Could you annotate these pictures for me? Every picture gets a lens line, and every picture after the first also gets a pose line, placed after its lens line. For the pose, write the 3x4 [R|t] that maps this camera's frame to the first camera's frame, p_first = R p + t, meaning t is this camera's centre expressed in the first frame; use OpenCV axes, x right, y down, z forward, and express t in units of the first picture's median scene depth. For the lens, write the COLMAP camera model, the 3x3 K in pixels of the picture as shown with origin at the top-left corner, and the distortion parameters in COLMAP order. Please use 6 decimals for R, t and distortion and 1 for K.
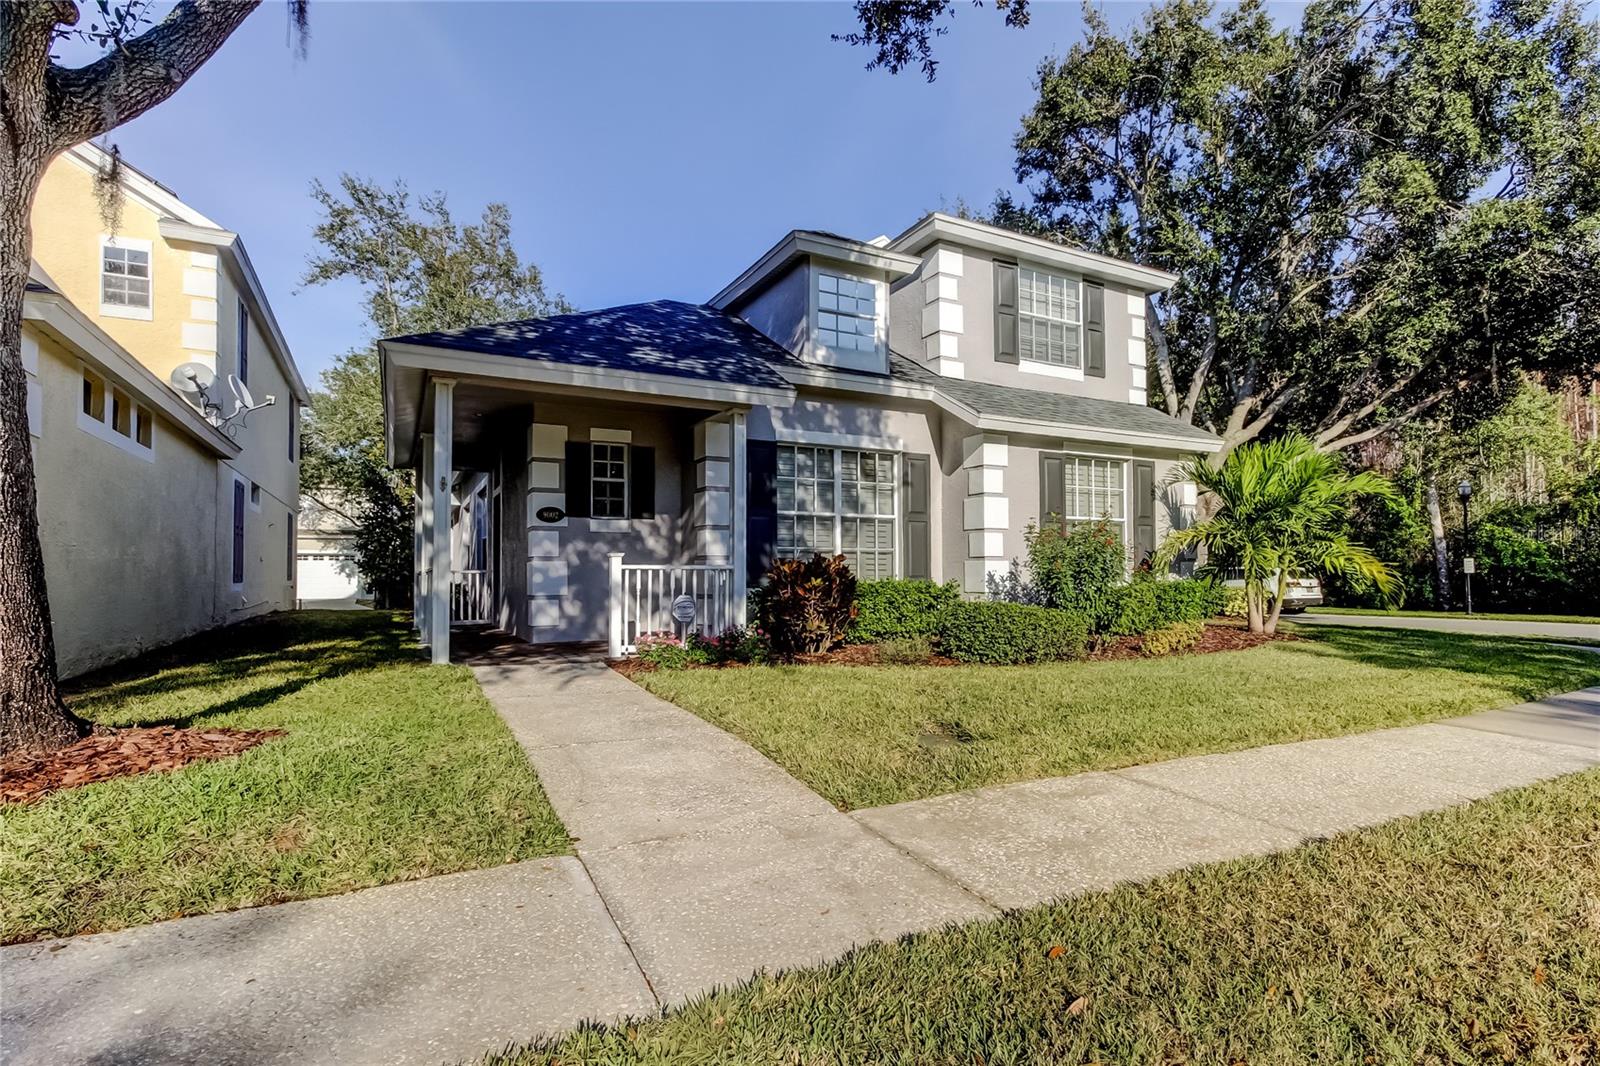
lens RADIAL K [[718.0, 0, 824.5], [0, 718.0, 558.4], [0, 0, 1]] dist [0.011206, 0.000292]
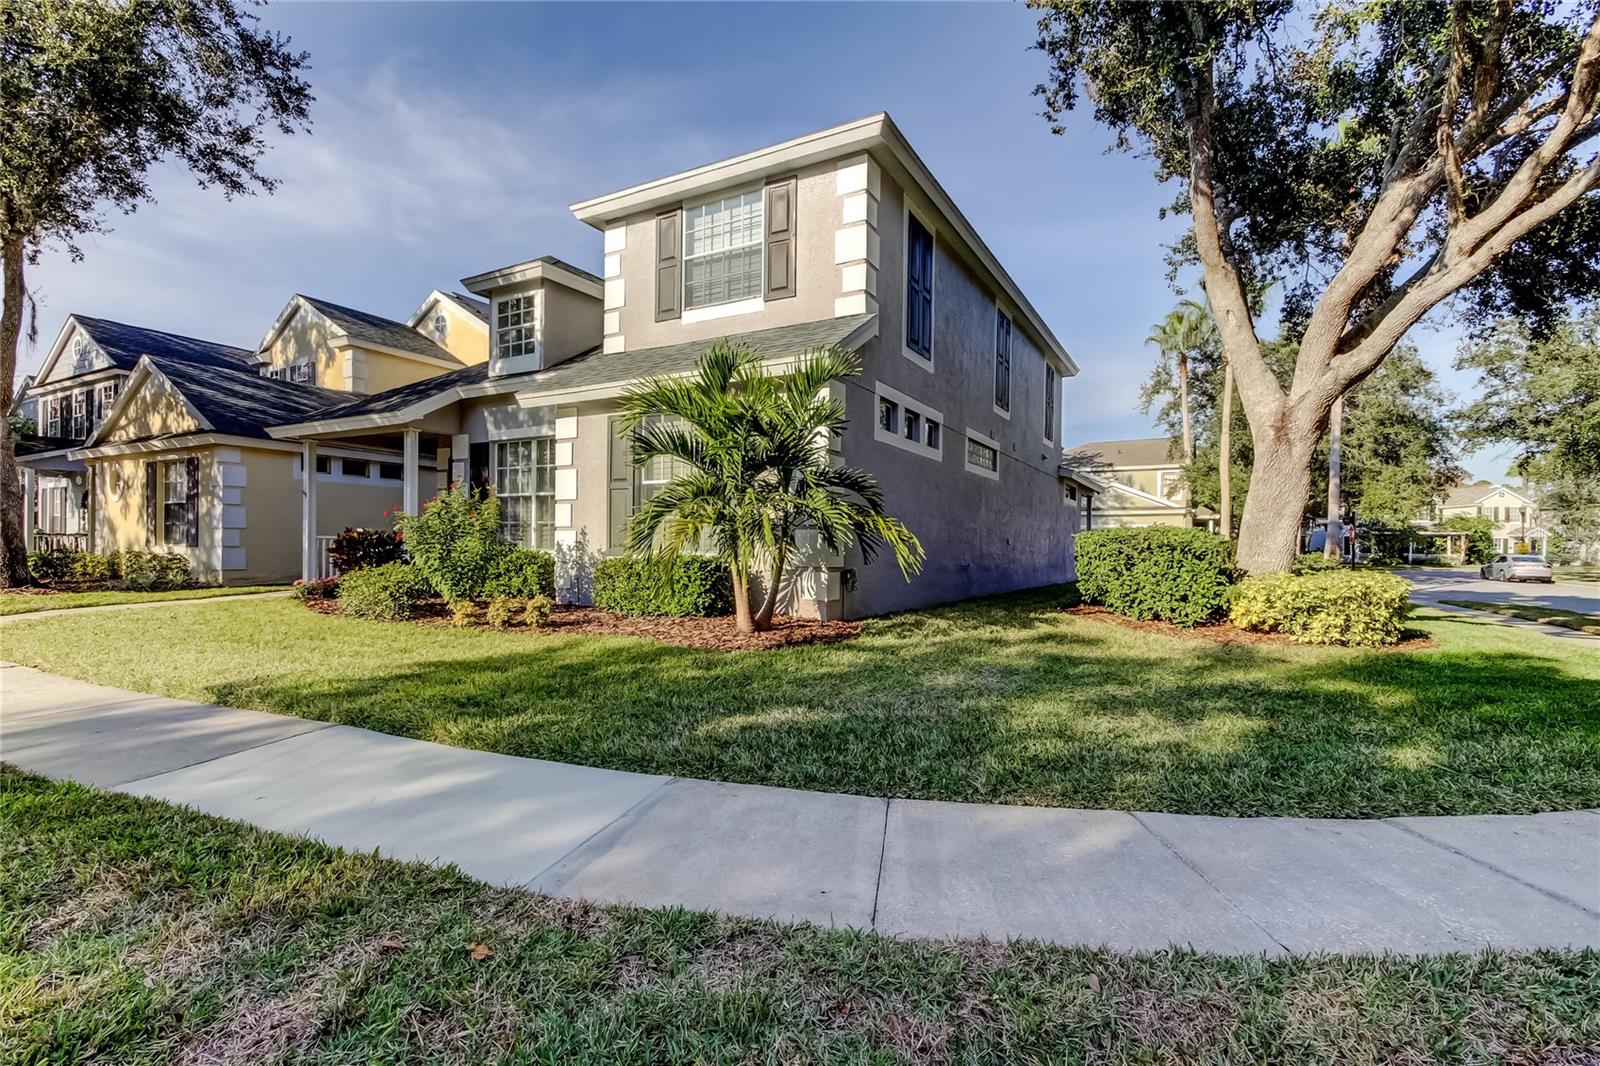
lens RADIAL K [[718.0, 0, 824.5], [0, 718.0, 558.4], [0, 0, 1]] dist [0.011206, 0.000292]
pose [[0.572976, 0.021183, -0.819298, 1.260494], [0.002841, 0.999609, 0.027832, 0.014792], [0.819567, -0.018274, 0.572692, 0.687013]]
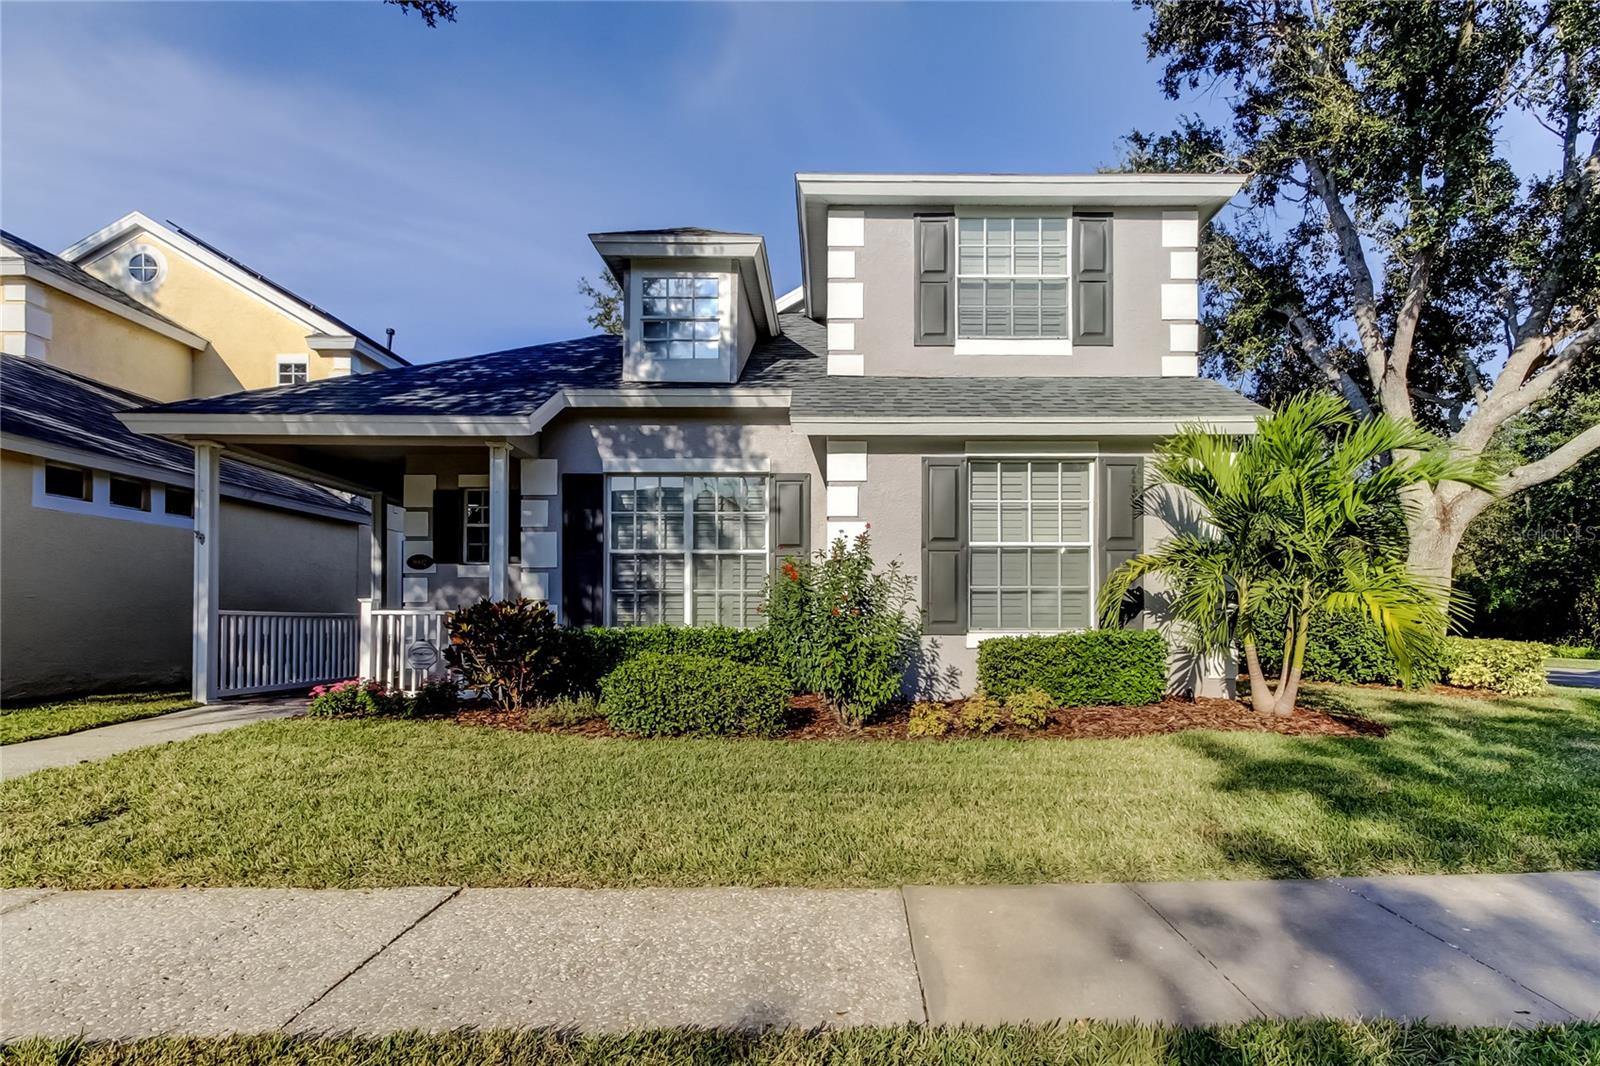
lens RADIAL K [[768.8, 0, 871.6], [0, 768.8, 607.3], [0, 0, 1]] dist [0.003616, 0.000100]
pose [[0.899670, -0.003853, -0.436553, 0.604368], [0.005429, 0.999982, 0.002364, 0.005117], [0.436536, -0.004497, 0.899675, 0.254760]]
